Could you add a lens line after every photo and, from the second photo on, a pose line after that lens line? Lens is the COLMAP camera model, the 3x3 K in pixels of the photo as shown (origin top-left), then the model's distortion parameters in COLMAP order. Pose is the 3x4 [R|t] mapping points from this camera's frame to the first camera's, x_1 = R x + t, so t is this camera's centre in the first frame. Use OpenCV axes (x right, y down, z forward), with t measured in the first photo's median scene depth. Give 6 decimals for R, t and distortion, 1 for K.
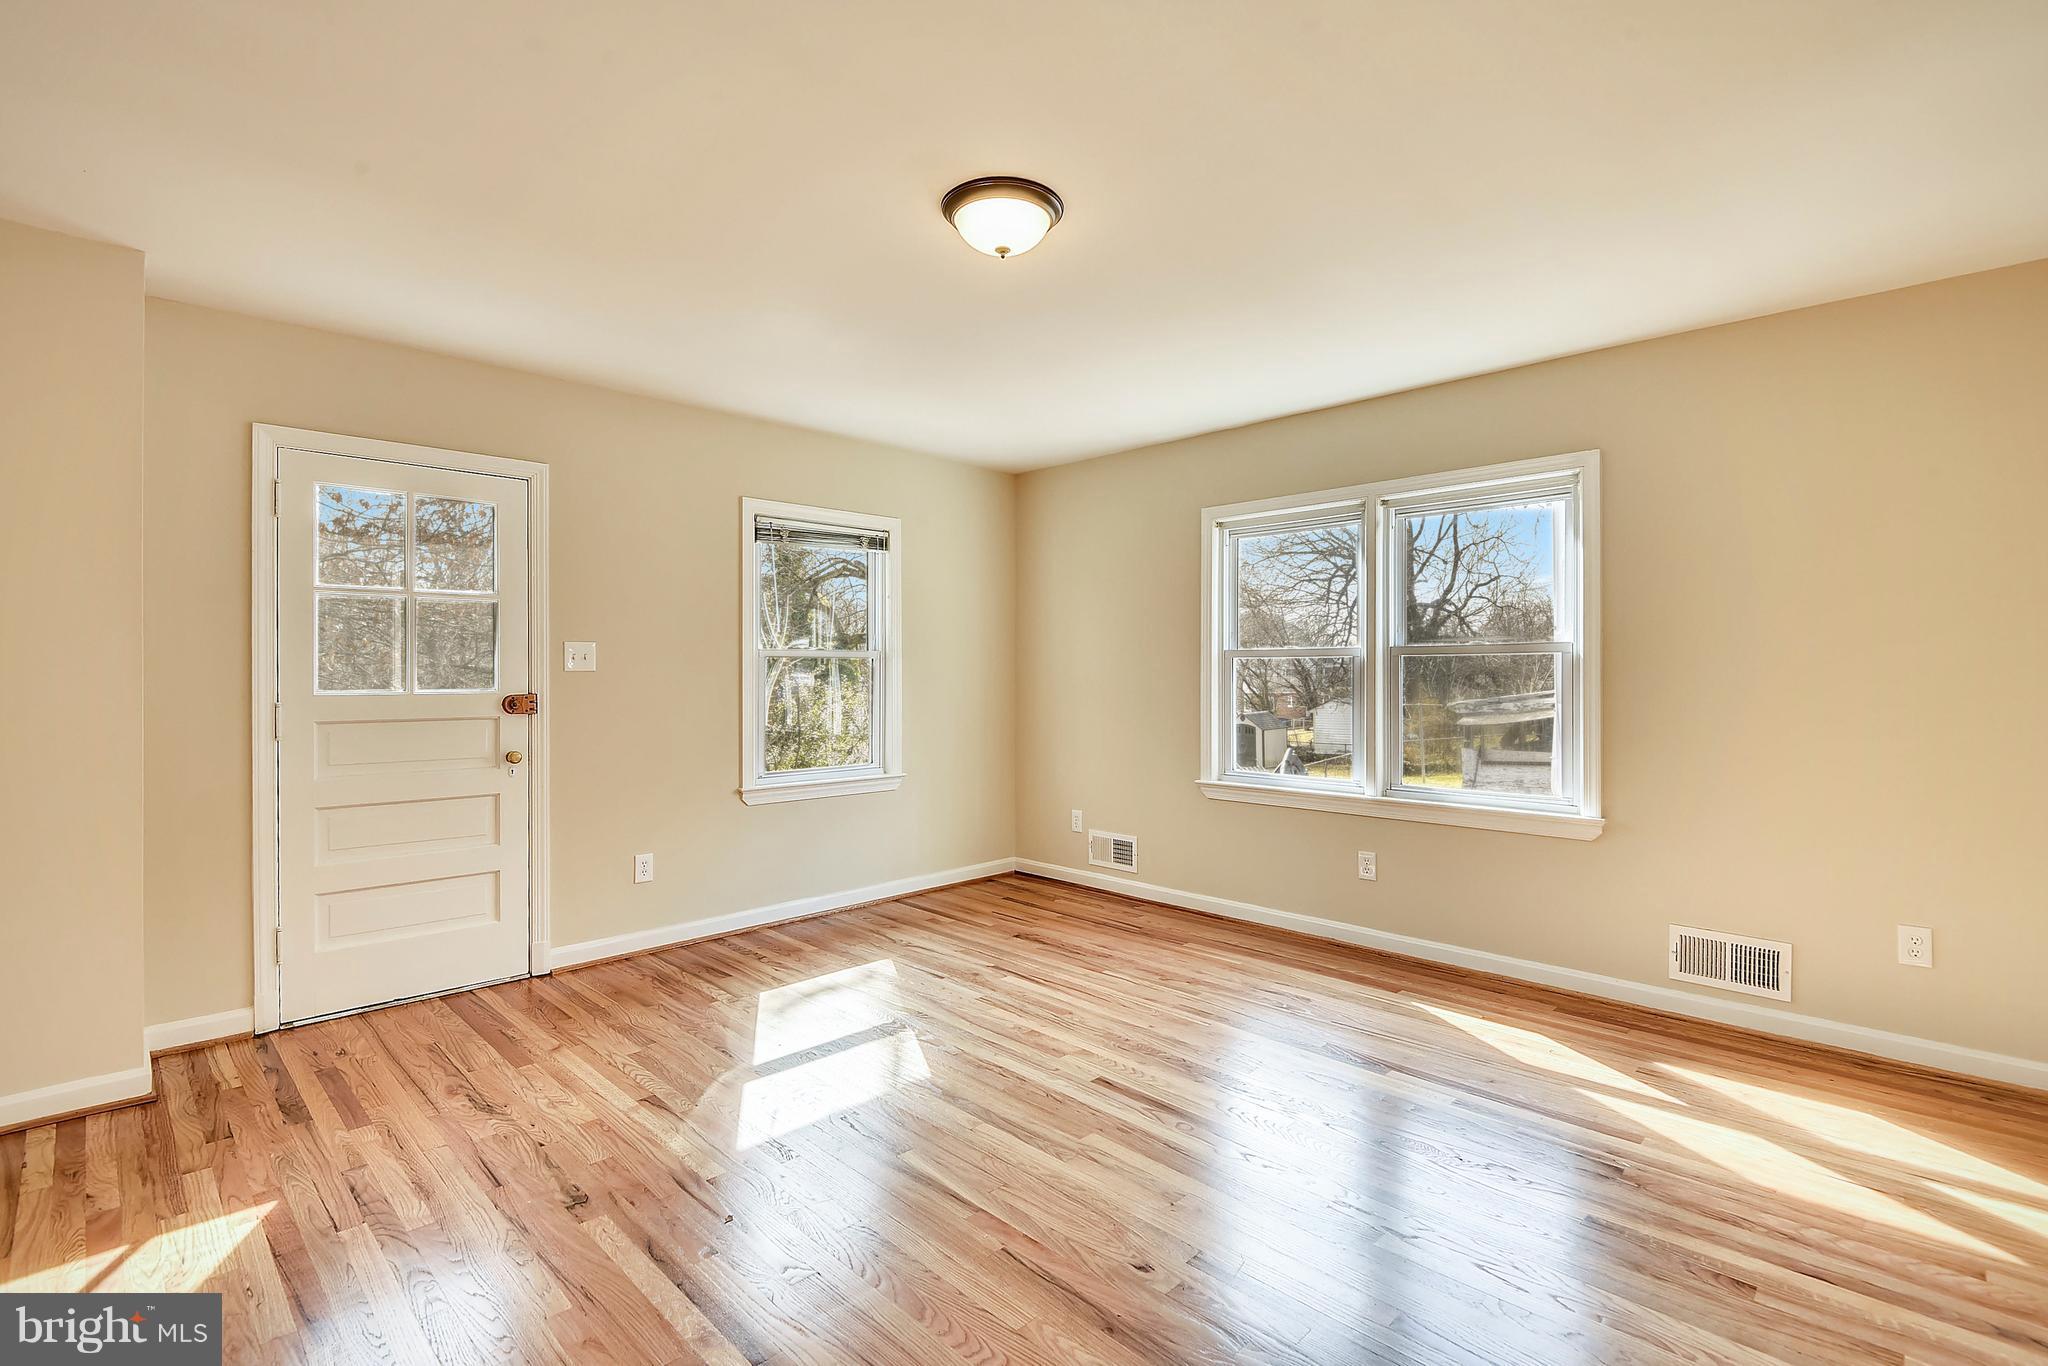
lens RADIAL K [[935.4, 0, 1031.5], [0, 935.4, 703.5], [0, 0, 1]] dist [0.011986, -0.001279]
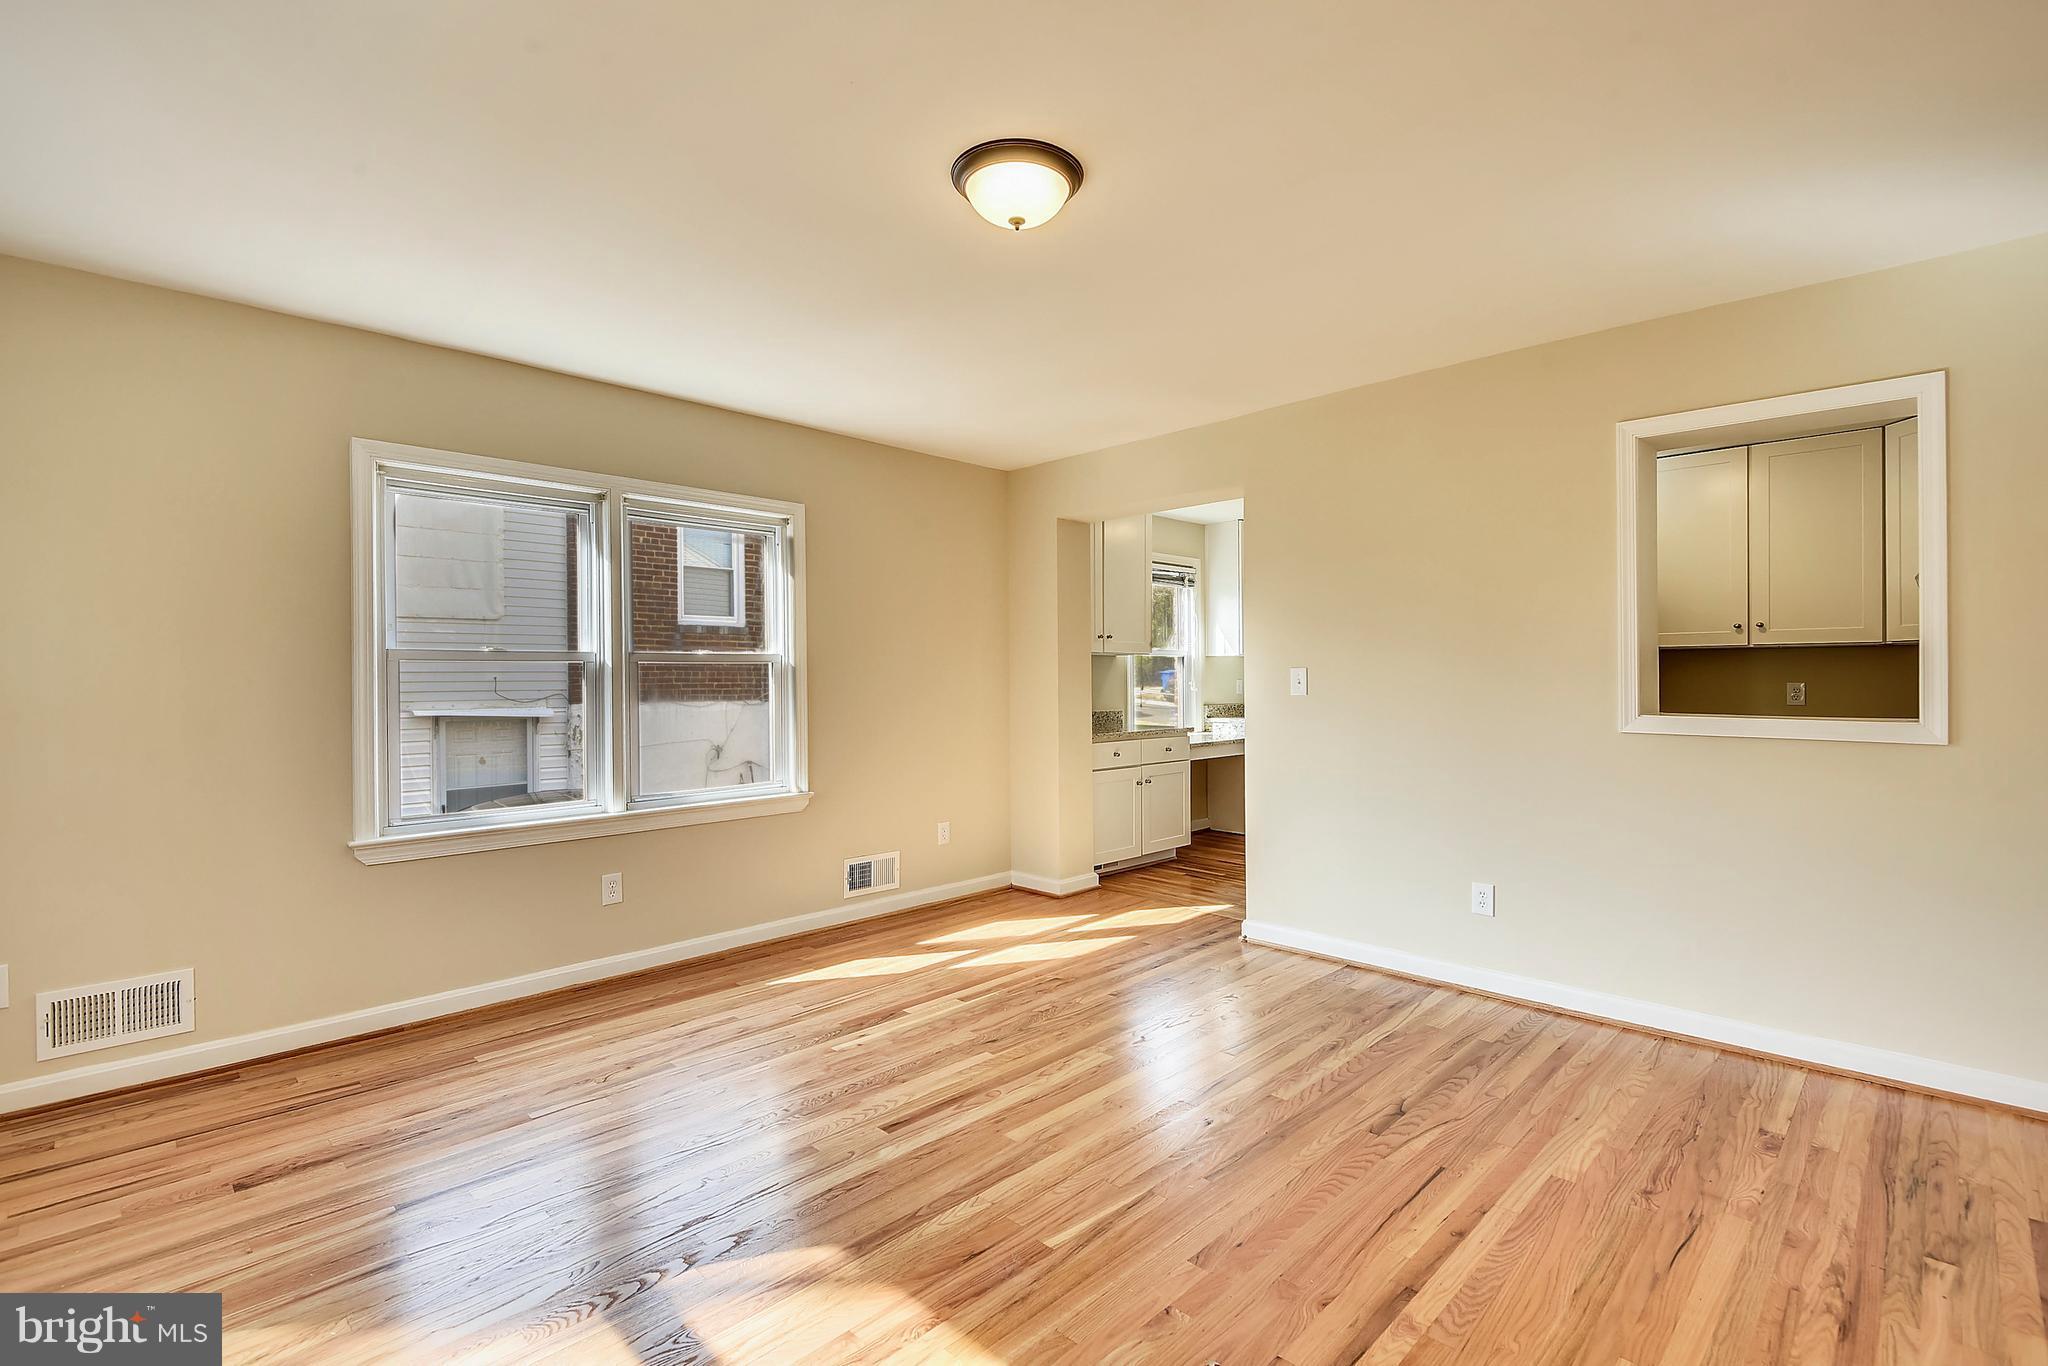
lens RADIAL K [[935.4, 0, 1031.5], [0, 935.4, 703.5], [0, 0, 1]] dist [0.011986, -0.001279]
pose [[-0.004374, -0.027430, 0.999614, -0.659982], [0.039340, 0.998845, 0.027581, -0.021409], [-0.999216, 0.039446, -0.003289, 0.682125]]
